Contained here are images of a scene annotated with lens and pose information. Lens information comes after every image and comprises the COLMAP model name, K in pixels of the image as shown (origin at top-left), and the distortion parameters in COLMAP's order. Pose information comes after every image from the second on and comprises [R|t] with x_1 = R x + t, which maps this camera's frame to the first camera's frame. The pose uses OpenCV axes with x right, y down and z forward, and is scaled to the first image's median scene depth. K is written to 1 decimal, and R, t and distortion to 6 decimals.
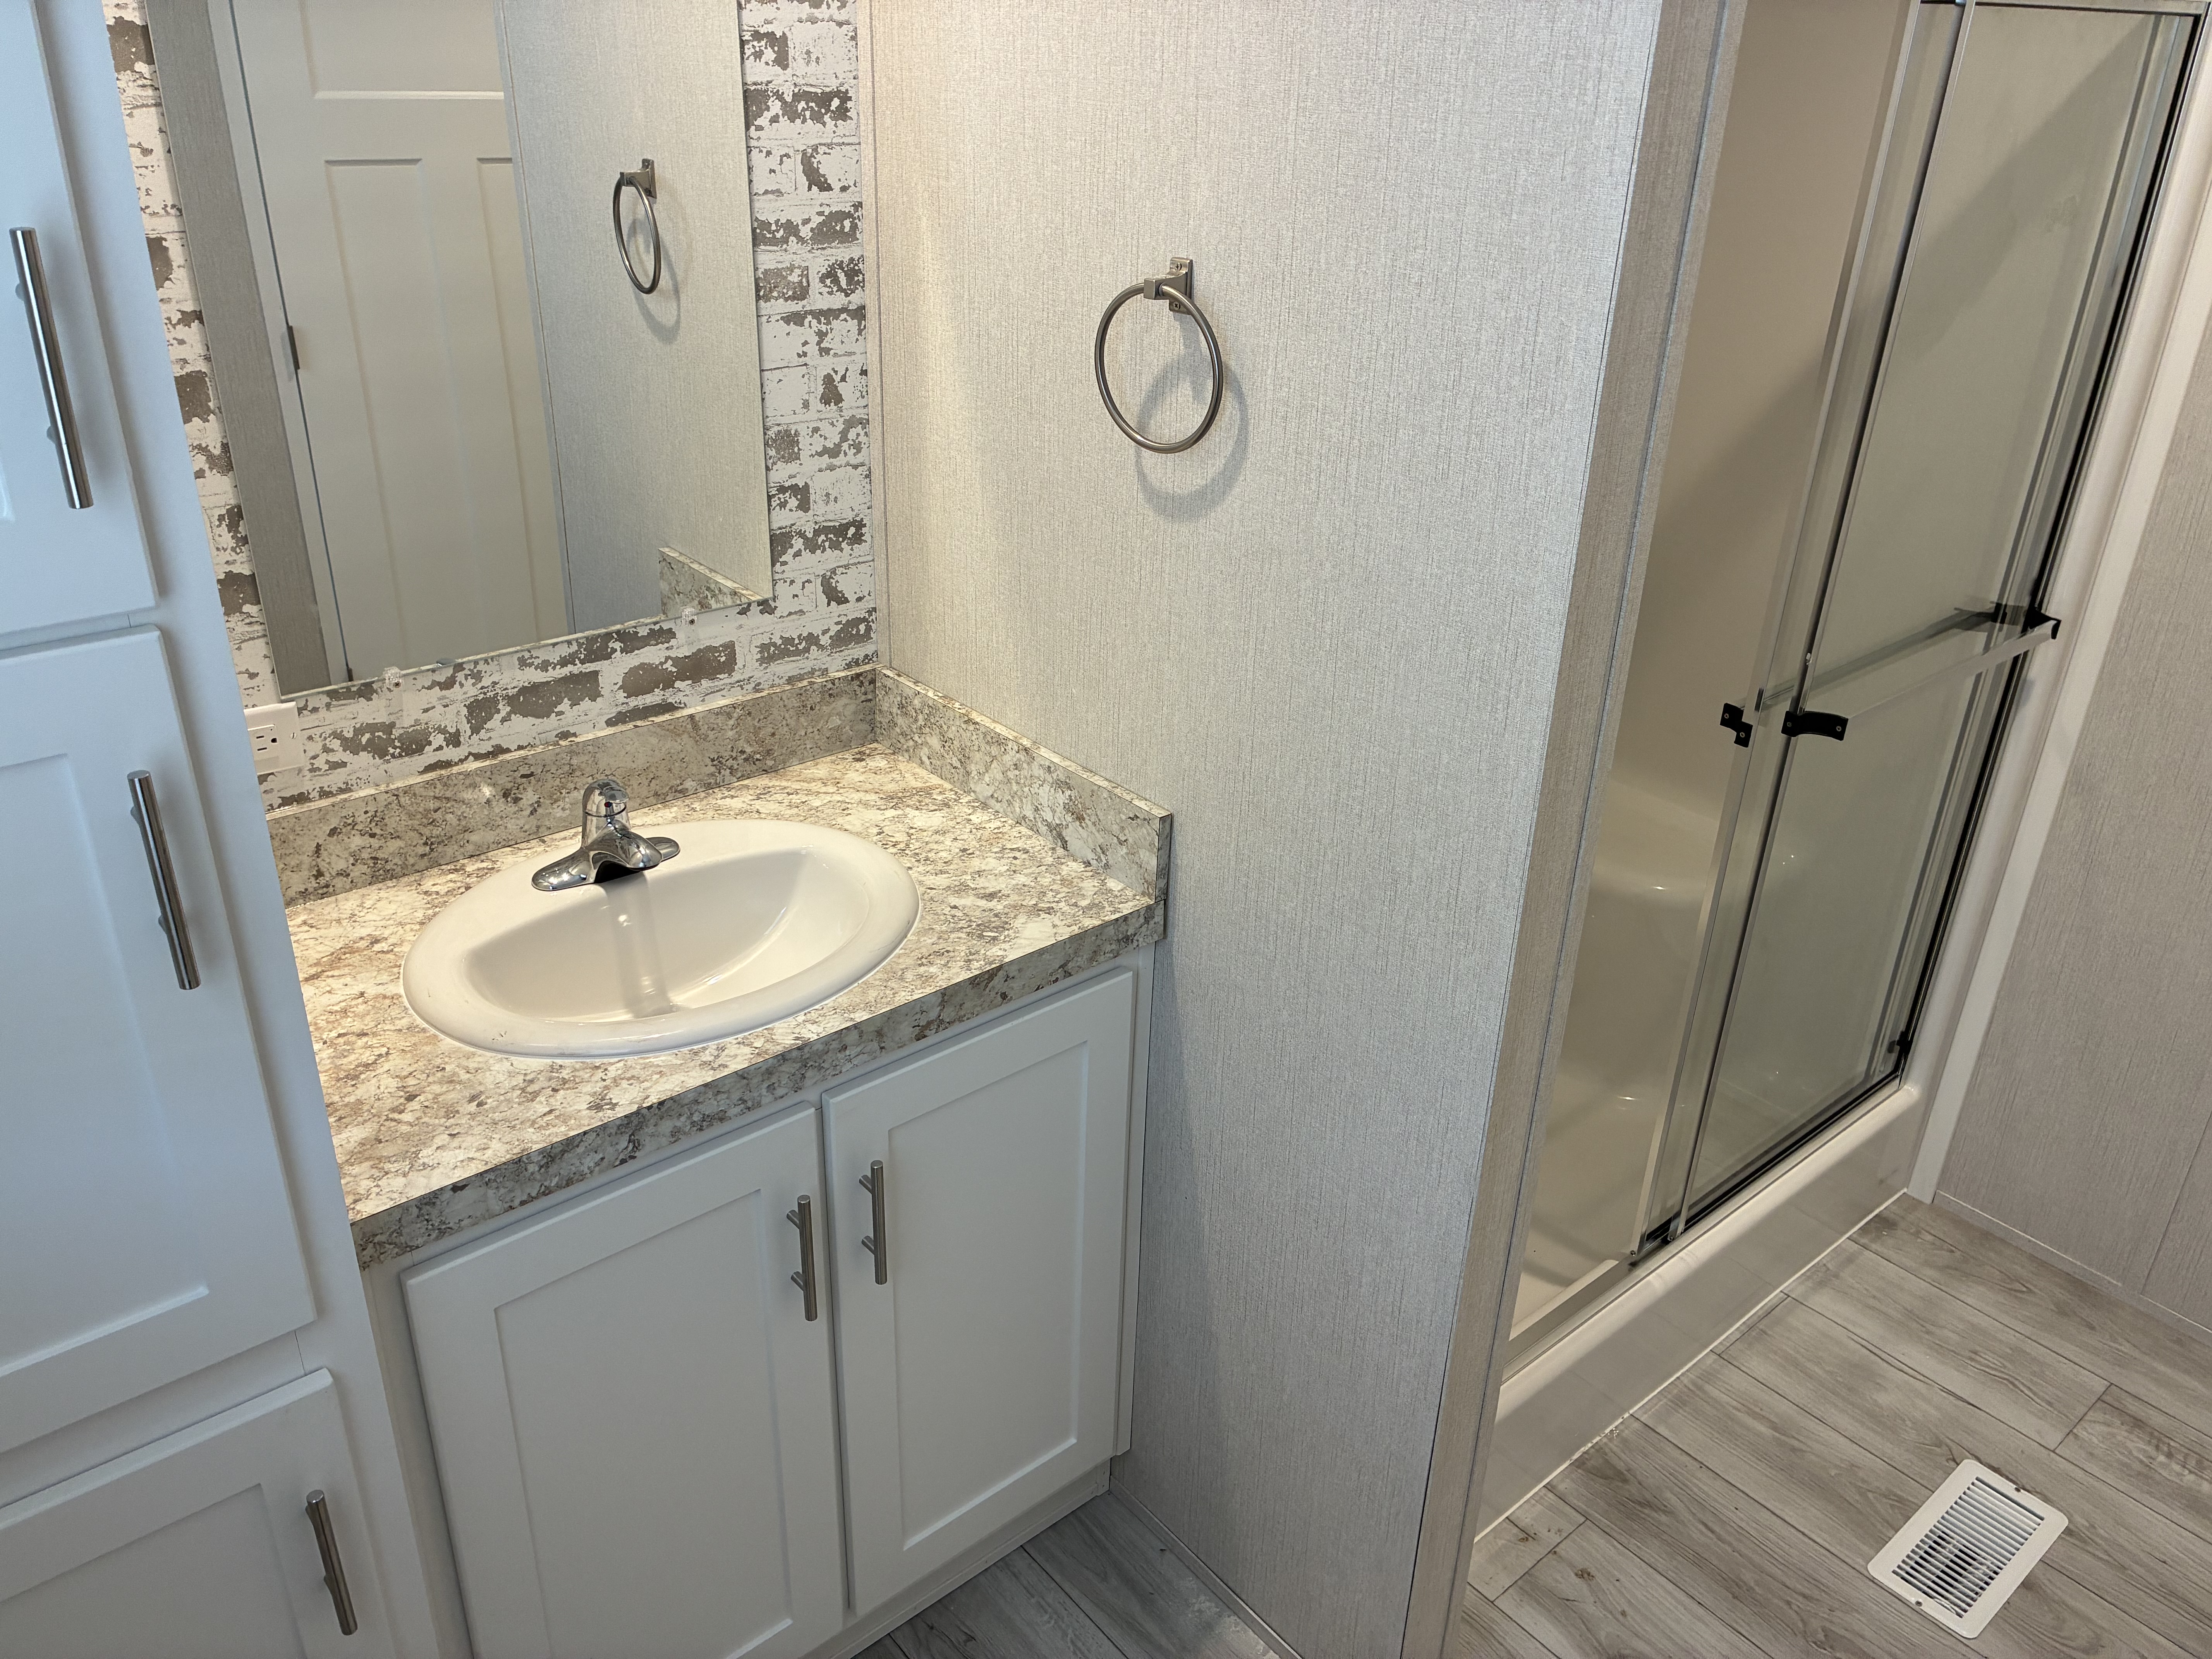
lens RADIAL K [[1680.2, 0, 1106.6], [0, 1680.2, 826.2], [0, 0, 1]] dist [0.048557, -0.060428]
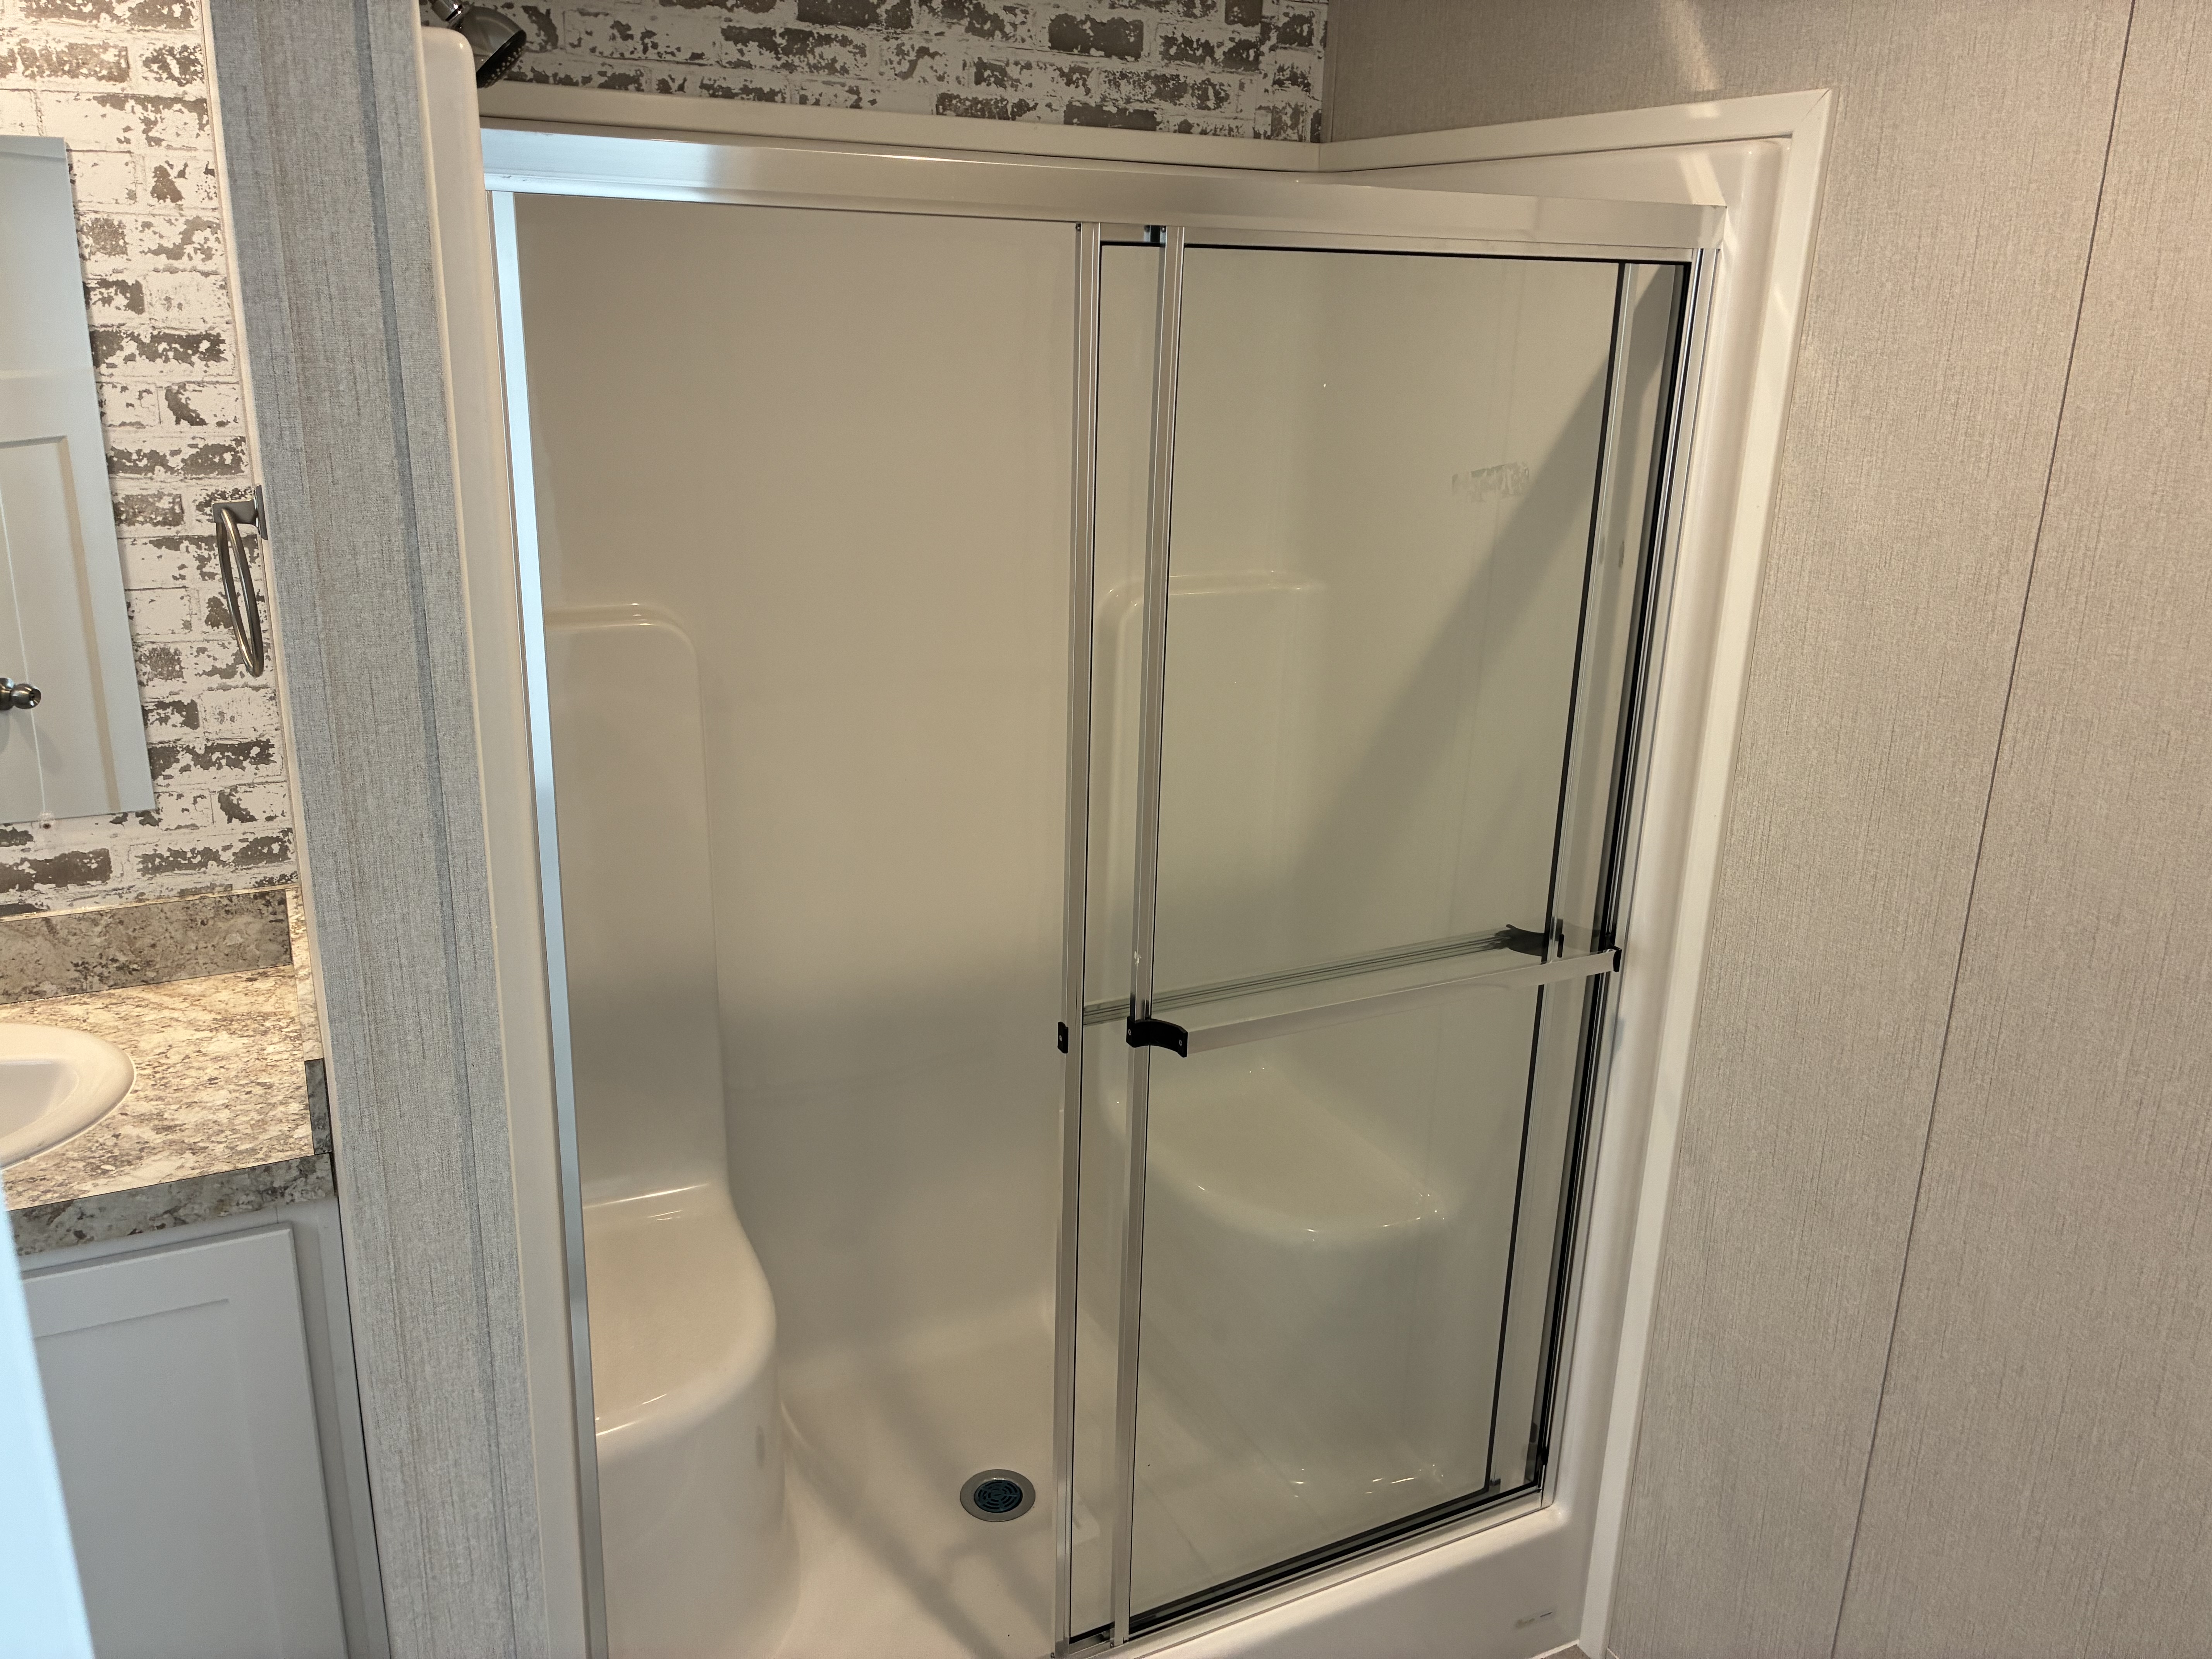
lens RADIAL K [[1680.2, 0, 1105.9], [0, 1680.2, 823.6], [0, 0, 1]] dist [0.048557, -0.060428]
pose [[0.970522, 0.069191, -0.230867, 0.602360], [-0.104909, 0.983675, -0.146212, -0.039886], [0.216982, 0.166122, 0.961937, 0.153587]]
